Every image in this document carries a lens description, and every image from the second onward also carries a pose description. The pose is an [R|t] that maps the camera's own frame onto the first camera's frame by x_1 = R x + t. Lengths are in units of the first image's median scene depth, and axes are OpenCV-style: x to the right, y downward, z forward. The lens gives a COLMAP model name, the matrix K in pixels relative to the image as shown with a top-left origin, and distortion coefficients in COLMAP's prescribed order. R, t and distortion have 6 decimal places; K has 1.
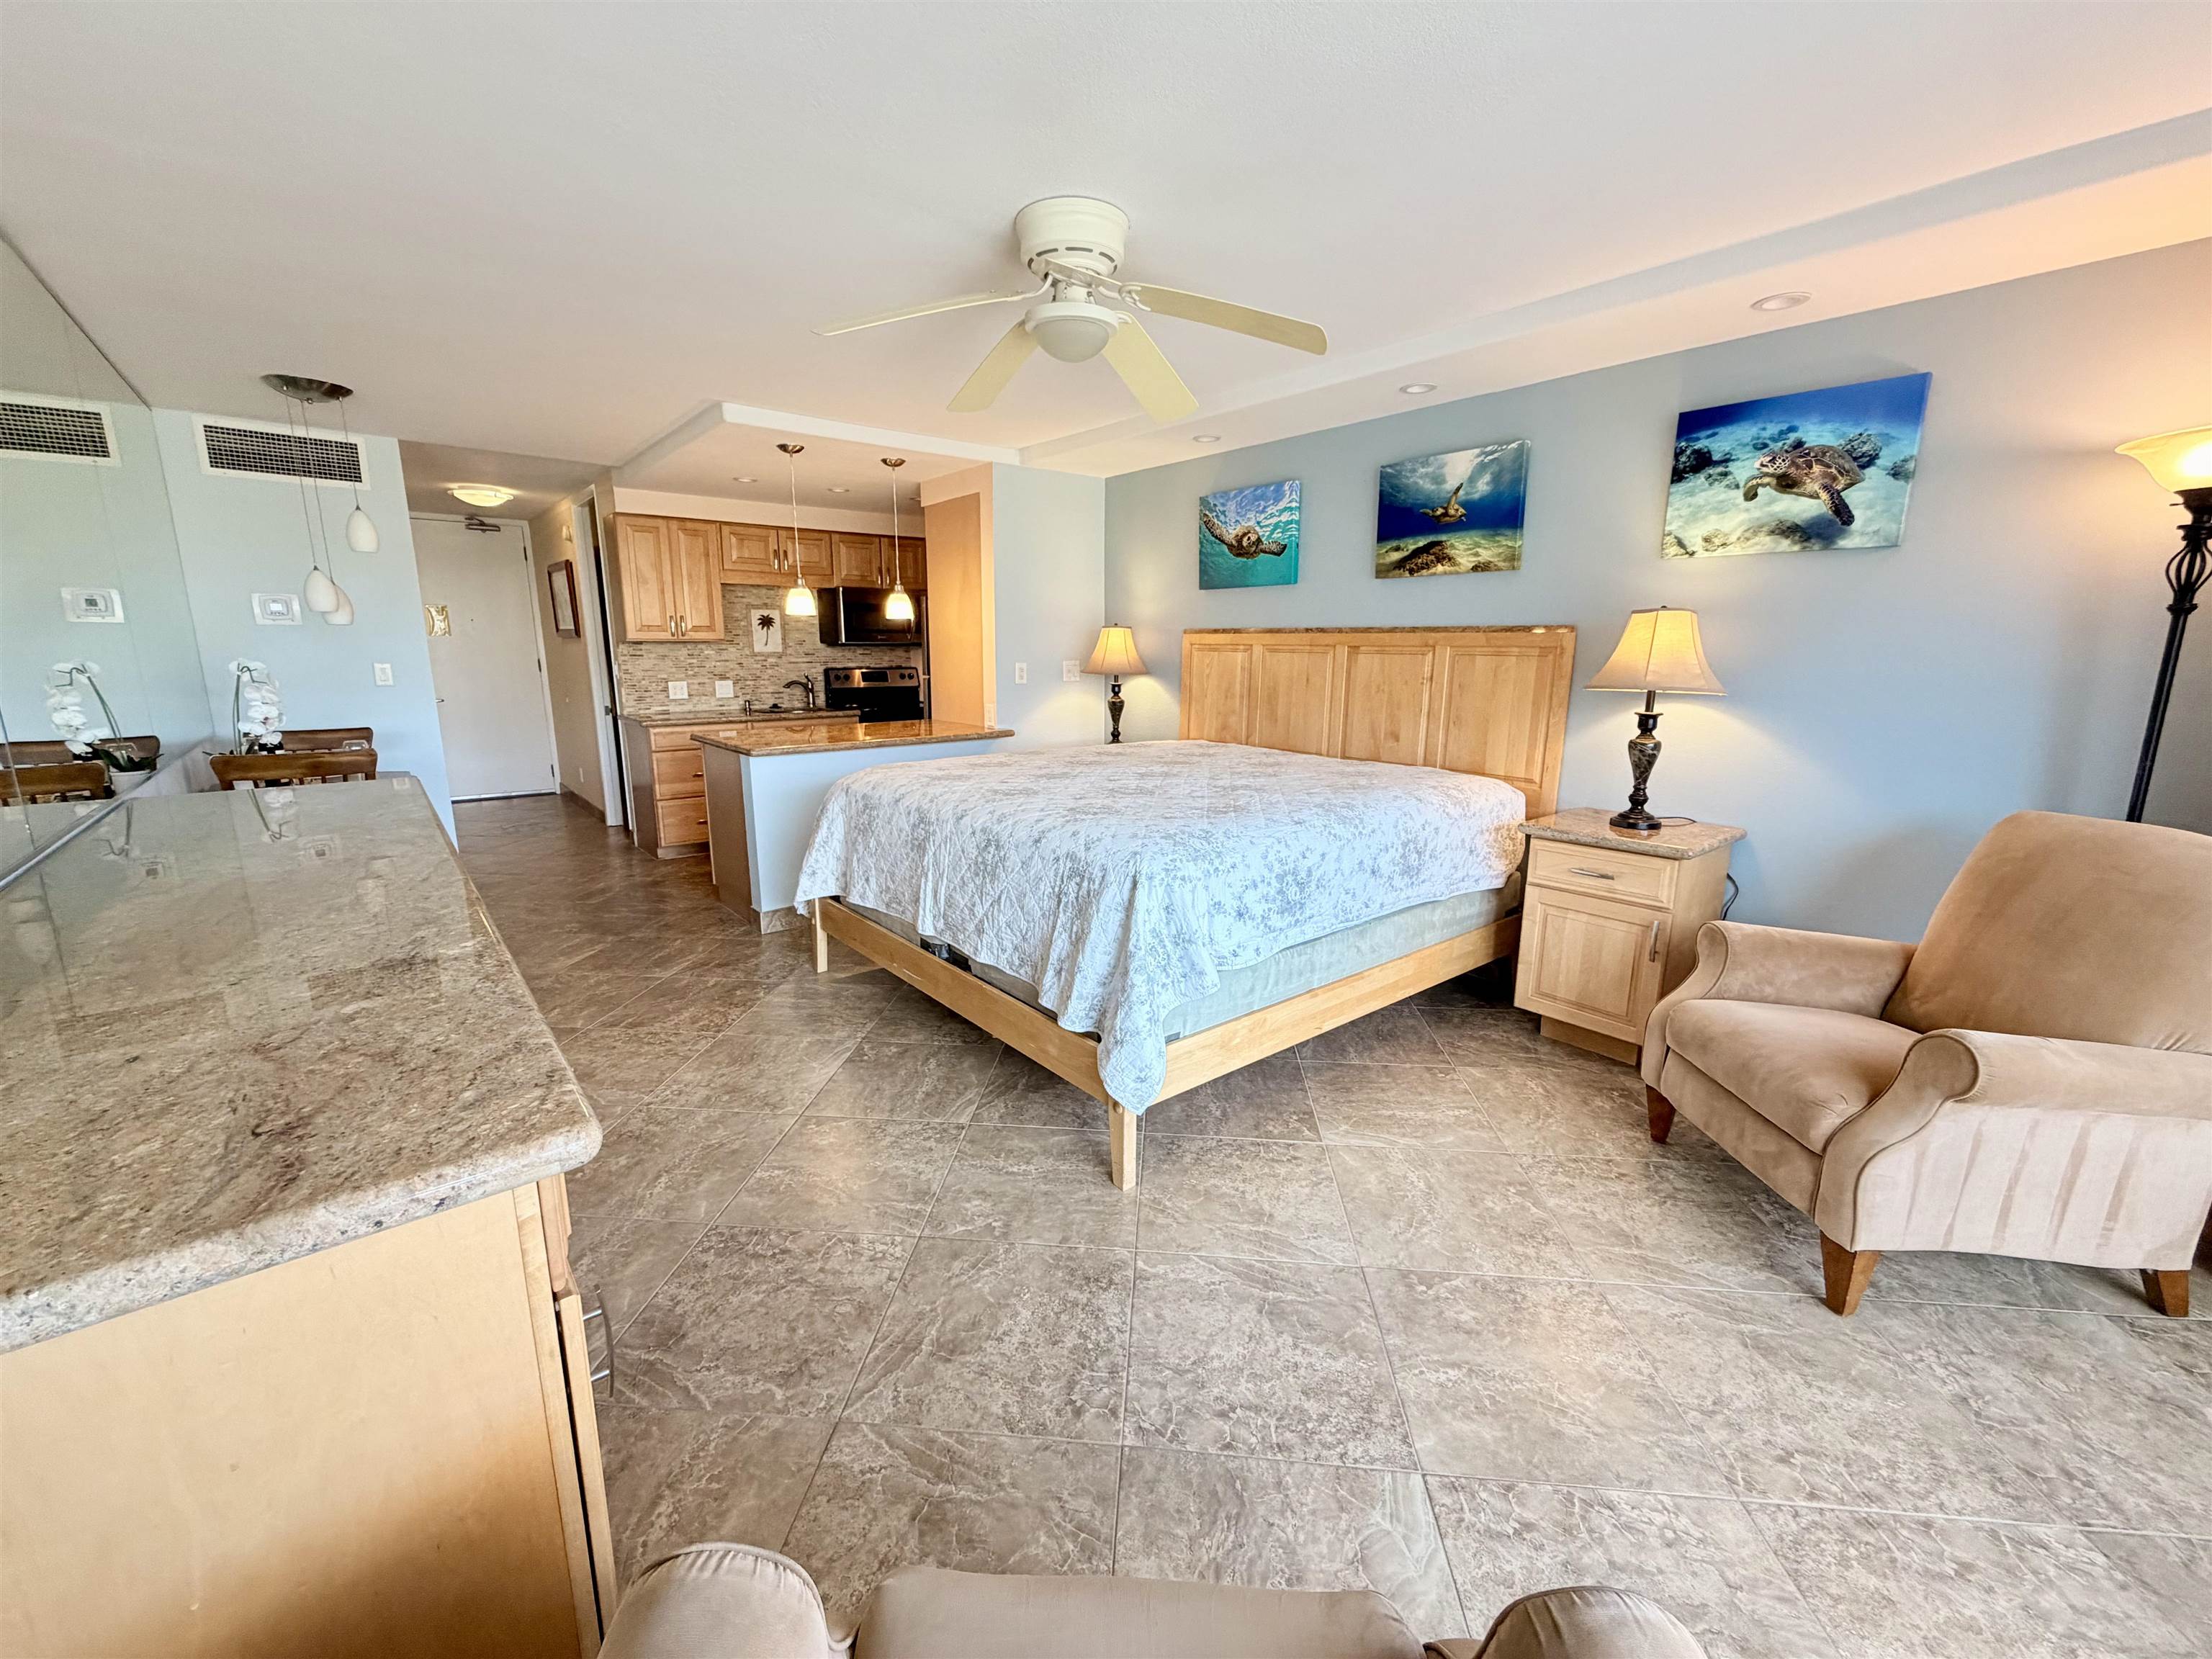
lens RADIAL K [[881.7, 0, 1101.2], [0, 881.7, 828.5], [0, 0, 1]] dist [-0.000917, 0.000504]
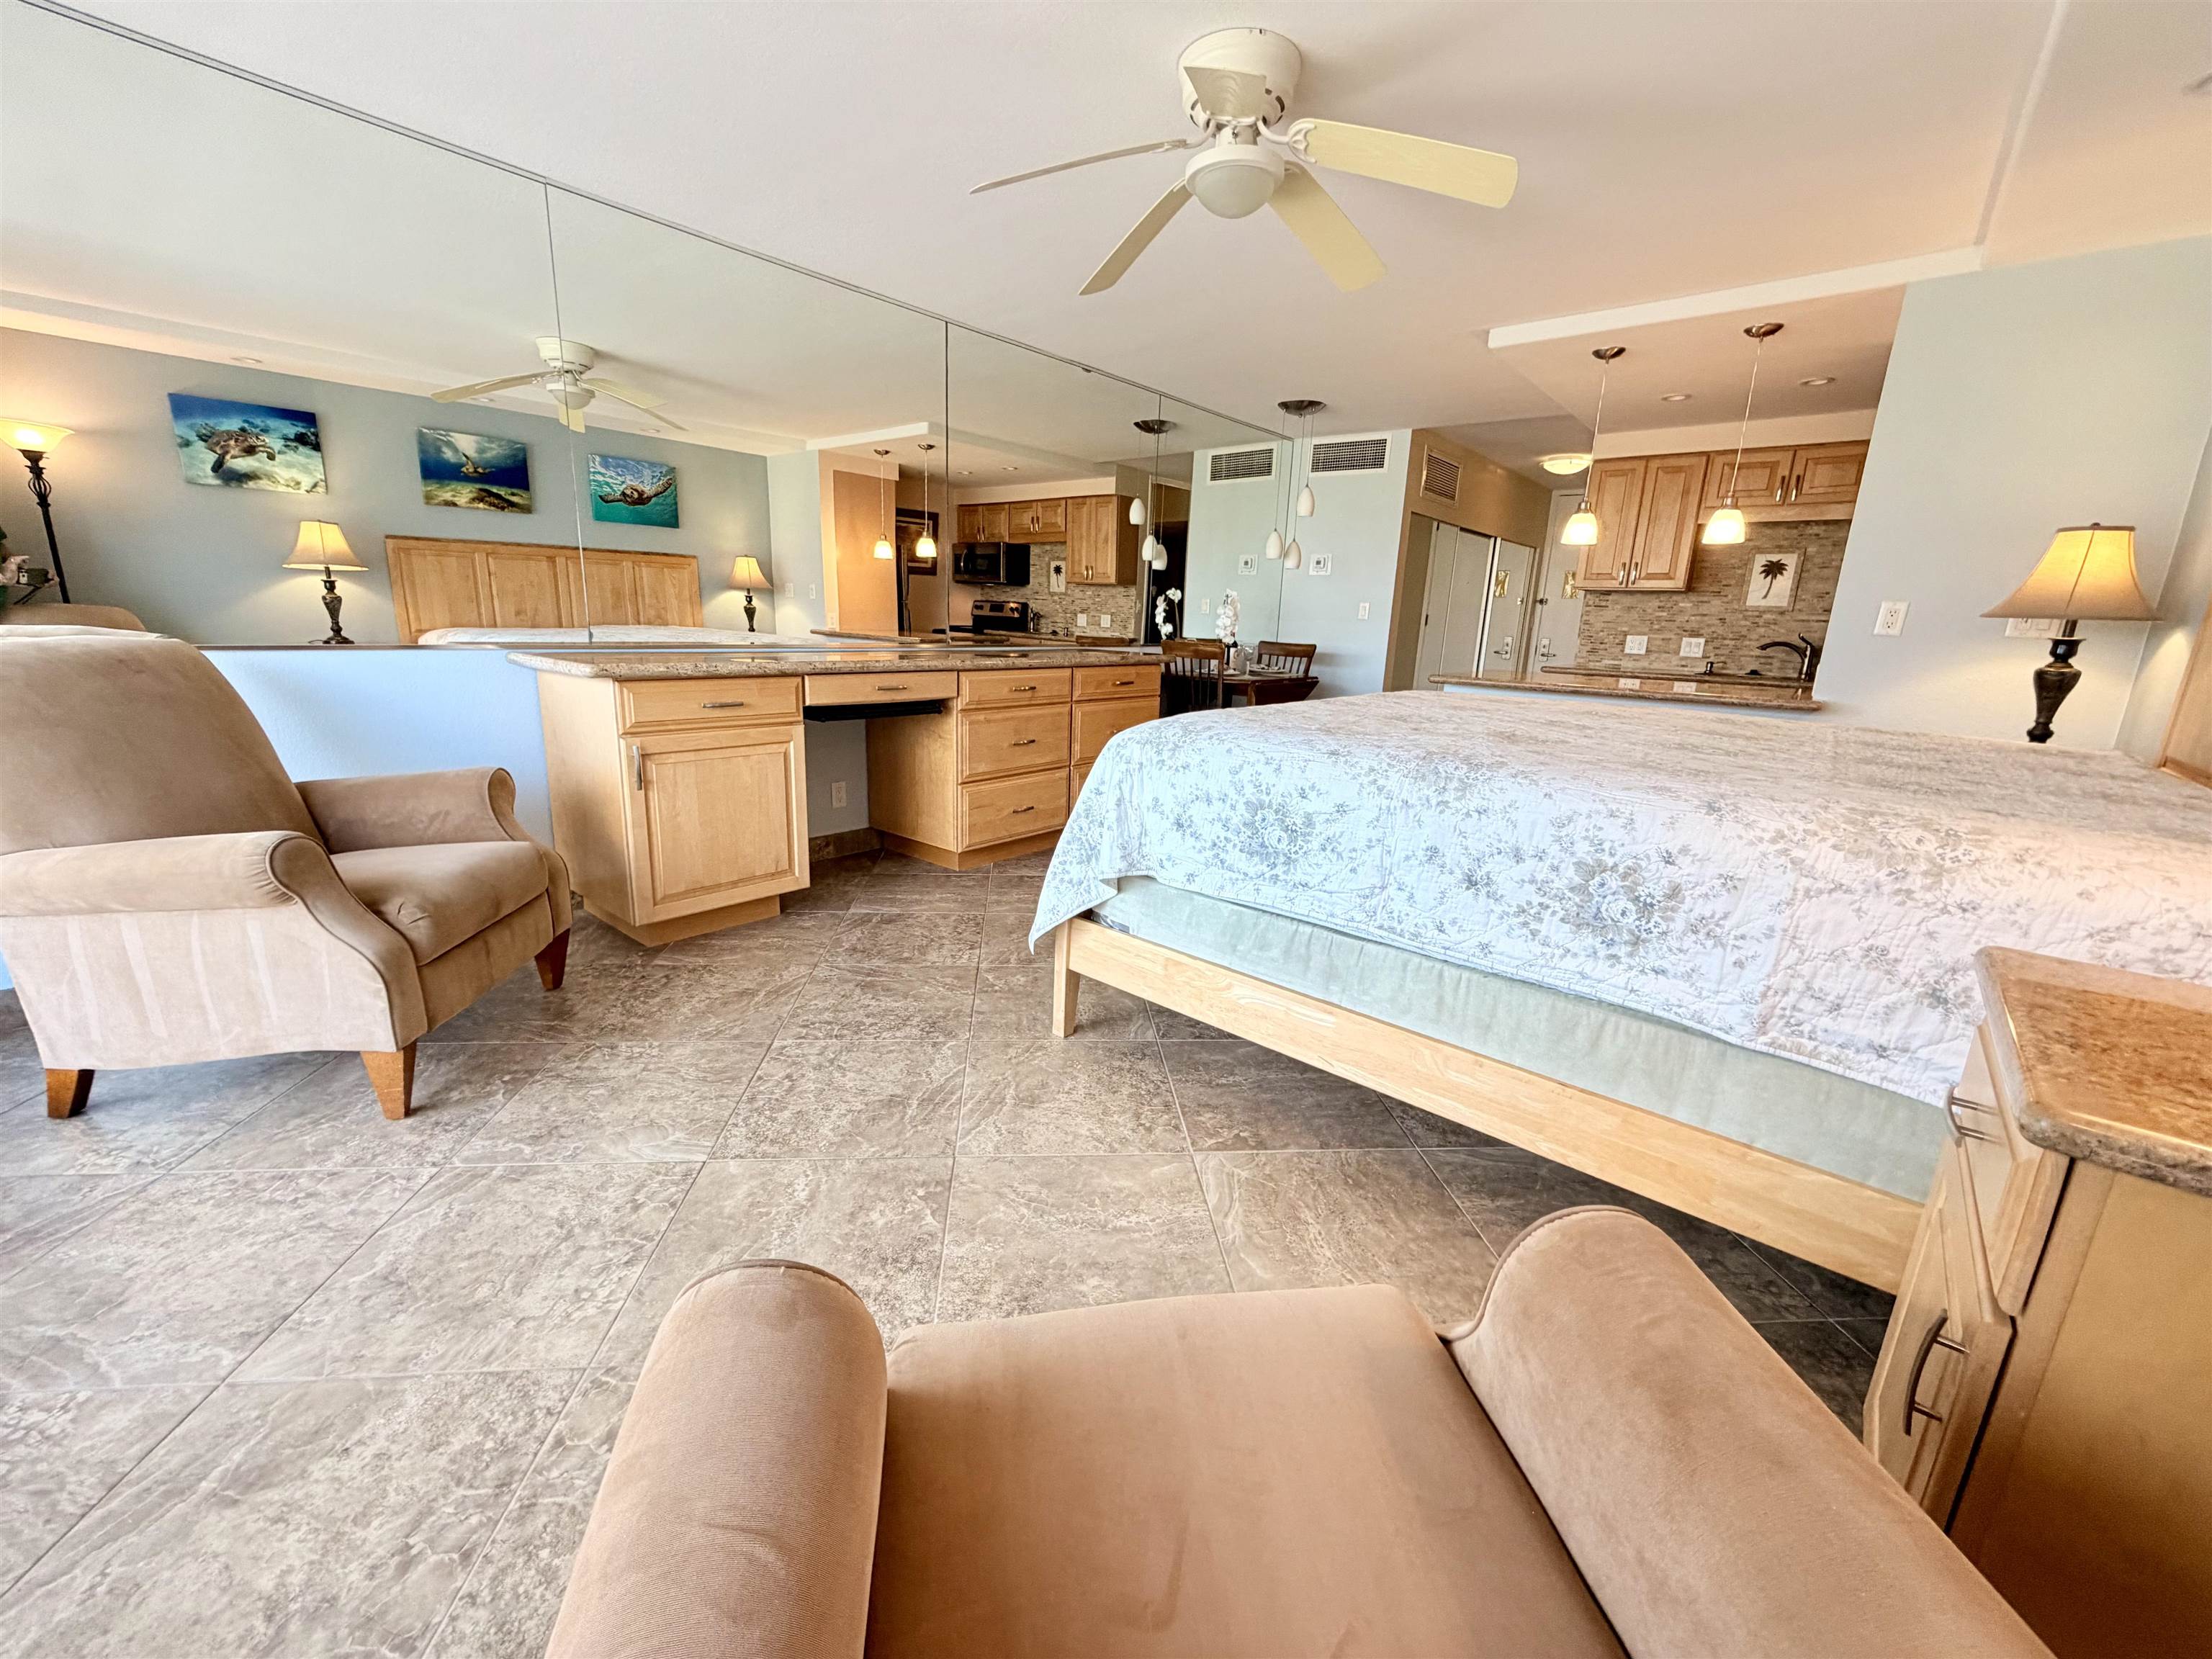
lens RADIAL K [[881.7, 0, 1099.7], [0, 881.7, 828.0], [0, 0, 1]] dist [-0.000917, 0.000504]
pose [[0.170618, 0.236353, -0.956570, 0.623934], [-0.235460, 0.952459, 0.193339, -0.029624], [0.956791, 0.192247, 0.218158, 0.480652]]
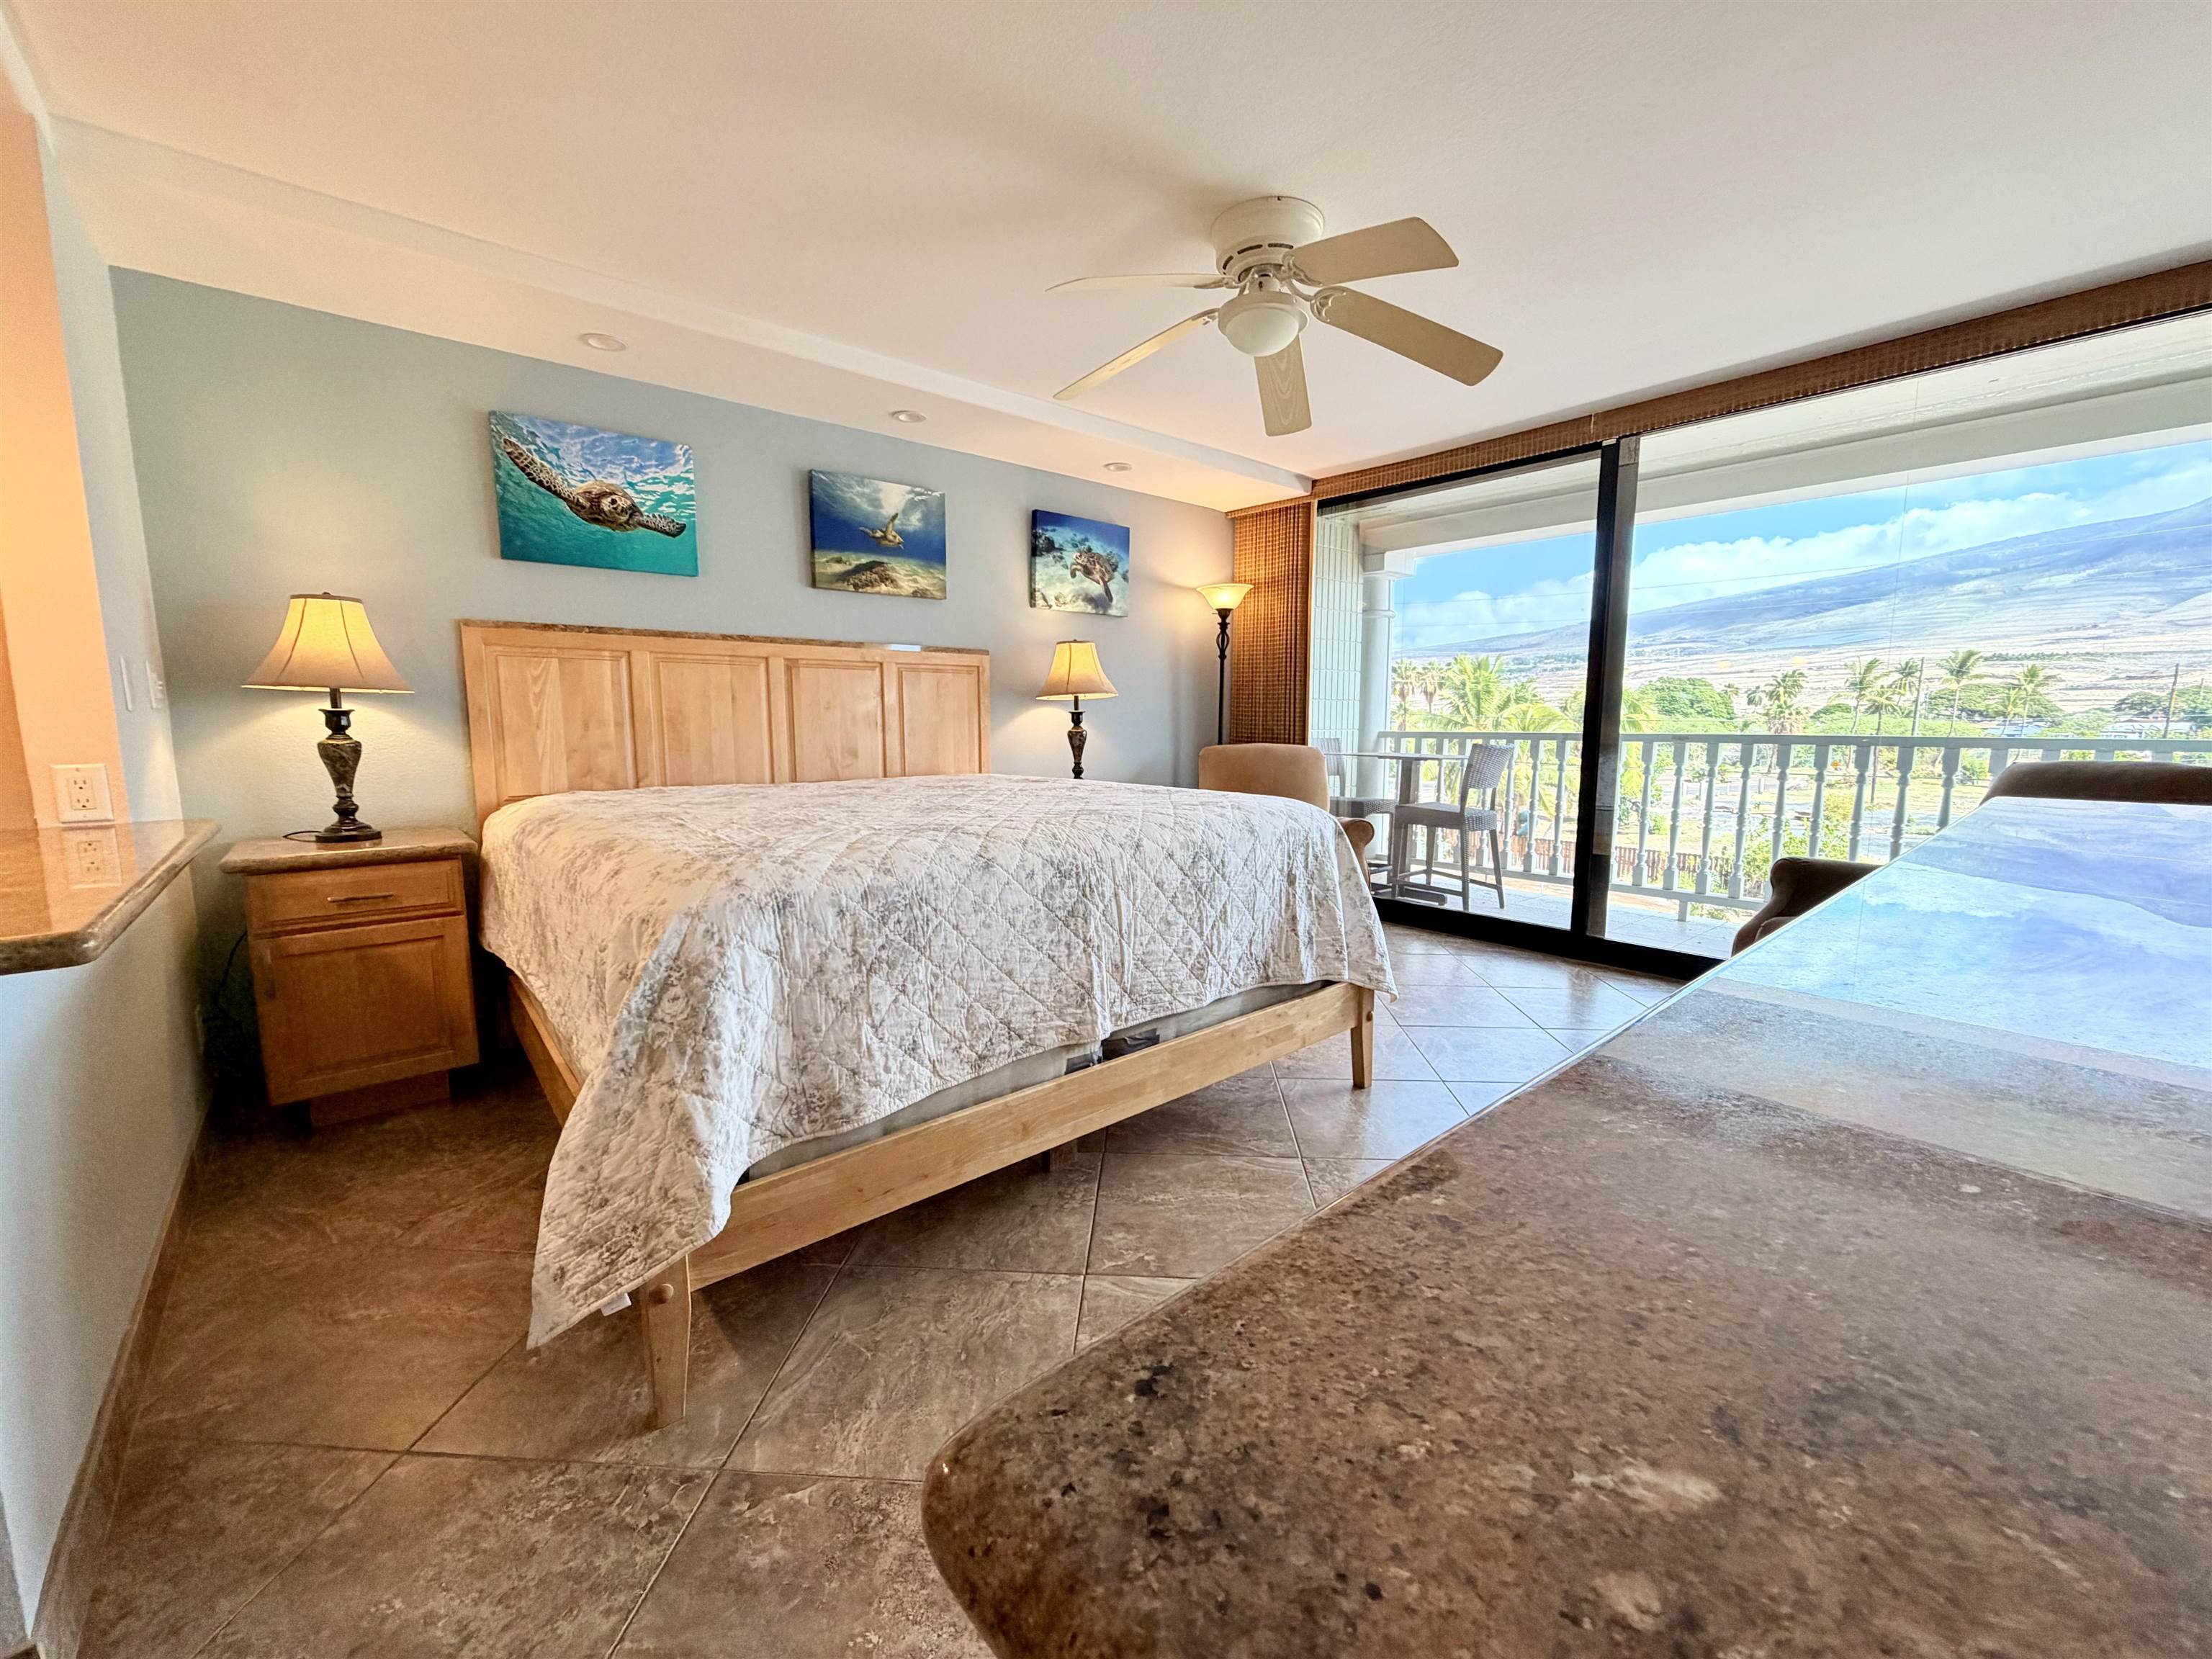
lens RADIAL K [[881.7, 0, 1100.3], [0, 881.7, 825.0], [0, 0, 1]] dist [-0.000917, 0.000504]
pose [[-0.014630, -0.125721, 0.991958, -0.695515], [0.206999, 0.970192, 0.126015, -0.100147], [-0.978232, 0.207178, 0.011831, 0.793084]]
